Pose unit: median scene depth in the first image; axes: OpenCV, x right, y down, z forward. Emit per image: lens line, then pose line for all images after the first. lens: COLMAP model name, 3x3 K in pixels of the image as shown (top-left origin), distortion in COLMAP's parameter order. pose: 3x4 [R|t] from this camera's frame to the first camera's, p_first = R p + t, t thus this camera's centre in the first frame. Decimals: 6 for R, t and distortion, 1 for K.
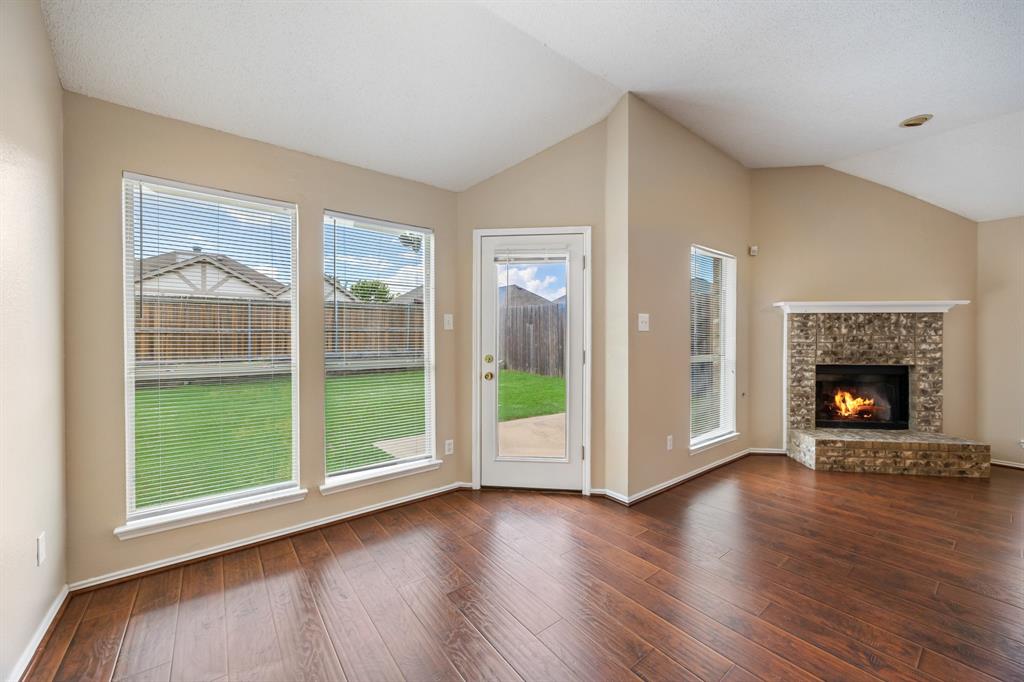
lens RADIAL K [[394.6, 0, 517.5], [0, 394.6, 340.7], [0, 0, 1]] dist [-0.008330, -0.000050]
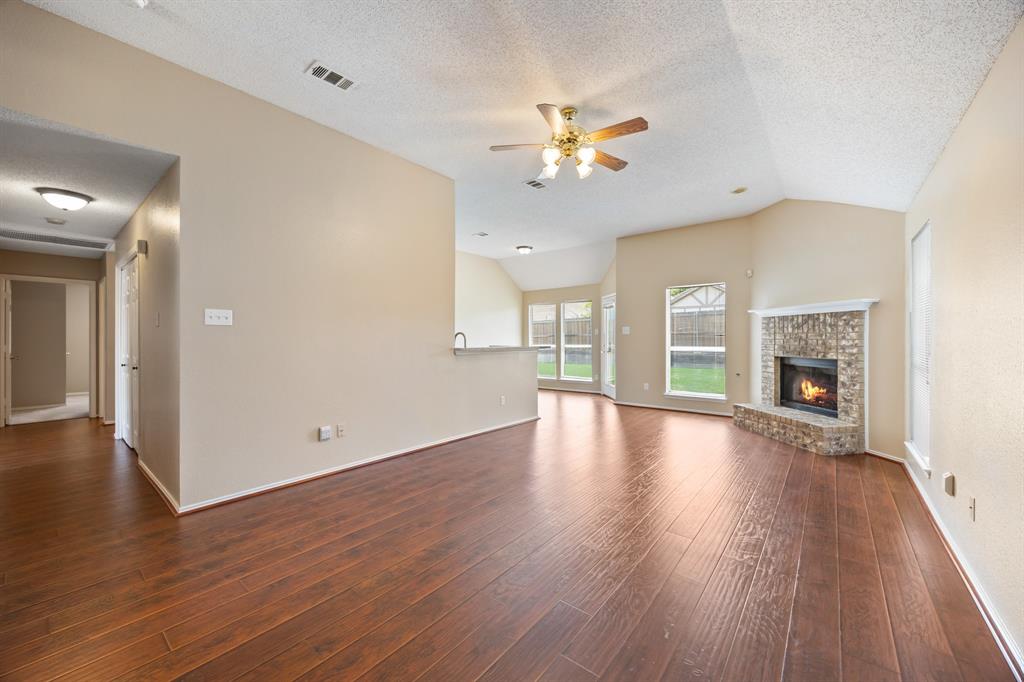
lens RADIAL K [[394.6, 0, 513.7], [0, 394.6, 340.5], [0, 0, 1]] dist [-0.008330, -0.000050]
pose [[0.215955, 0.001383, -0.976402, 1.888825], [0.005148, 0.999983, 0.002555, 0.001191], [0.976390, -0.005578, 0.215945, -0.131164]]
